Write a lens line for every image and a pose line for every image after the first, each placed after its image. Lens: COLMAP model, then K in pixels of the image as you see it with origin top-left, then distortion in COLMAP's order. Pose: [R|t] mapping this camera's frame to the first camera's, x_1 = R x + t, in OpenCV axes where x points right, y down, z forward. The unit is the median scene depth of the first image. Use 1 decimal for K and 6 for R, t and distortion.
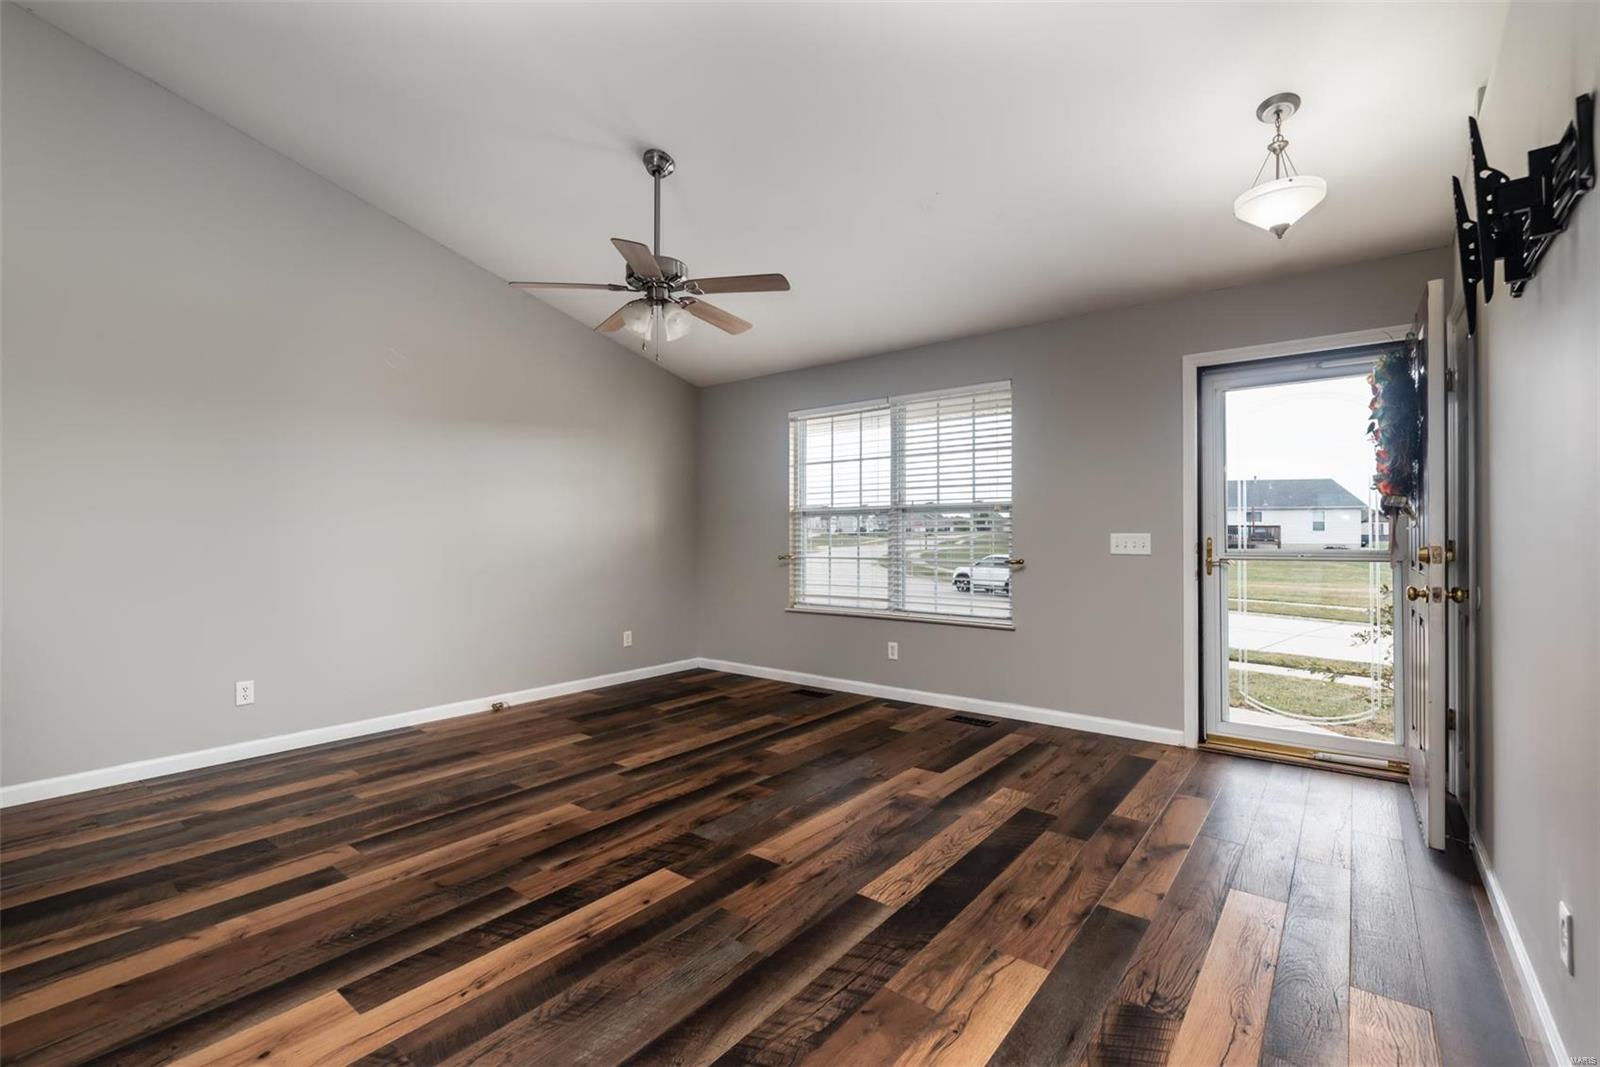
lens RADIAL K [[714.6, 0, 800.0], [0, 714.6, 533.5], [0, 0, 1]] dist [-0.000799, -0.000097]
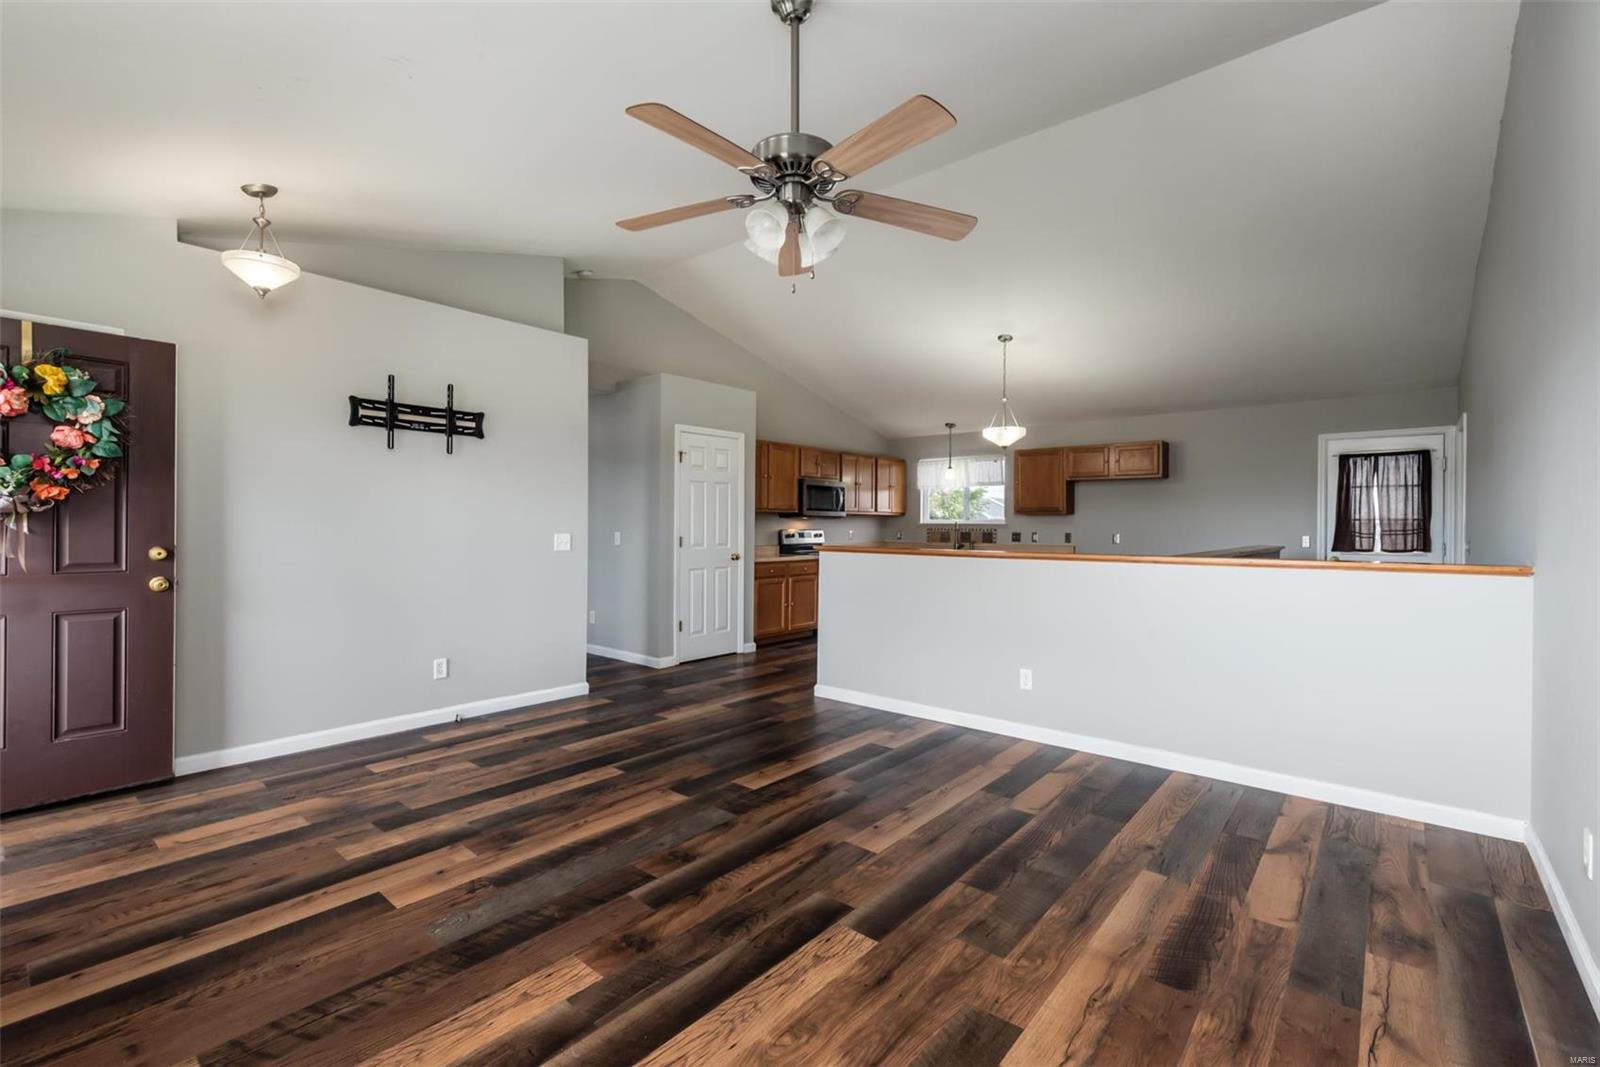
lens RADIAL K [[707.2, 0, 799.0], [0, 707.2, 522.2], [0, 0, 1]] dist [-0.002058, -0.000500]
pose [[-0.999496, -0.005767, 0.031201, -0.270888], [-0.006062, 0.999938, -0.009378, -0.017244], [-0.031145, -0.009563, -0.999469, 2.014886]]
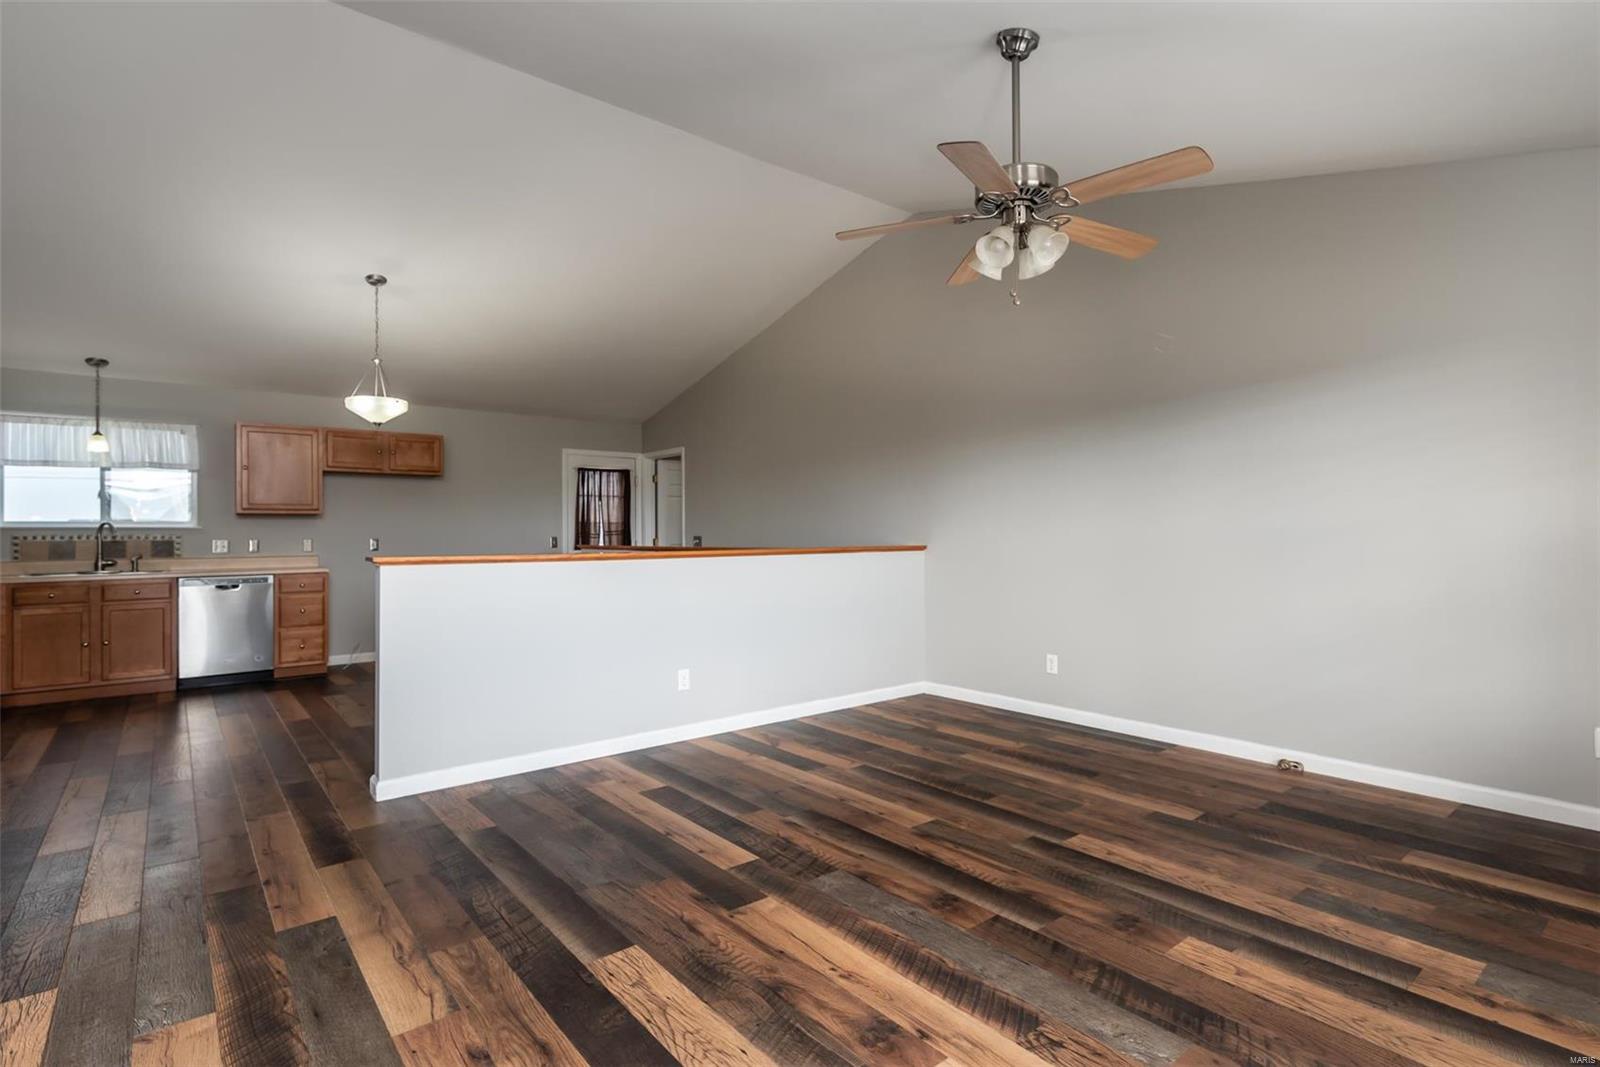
lens RADIAL K [[768.9, 0, 809.6], [0, 768.9, 551.4], [0, 0, 1]] dist [0.002049, 0.000550]
pose [[-0.210136, 0.025311, -0.977345, 0.774408], [0.010037, 0.999668, 0.023731, -0.009319], [0.977621, -0.004823, -0.210320, 1.137969]]
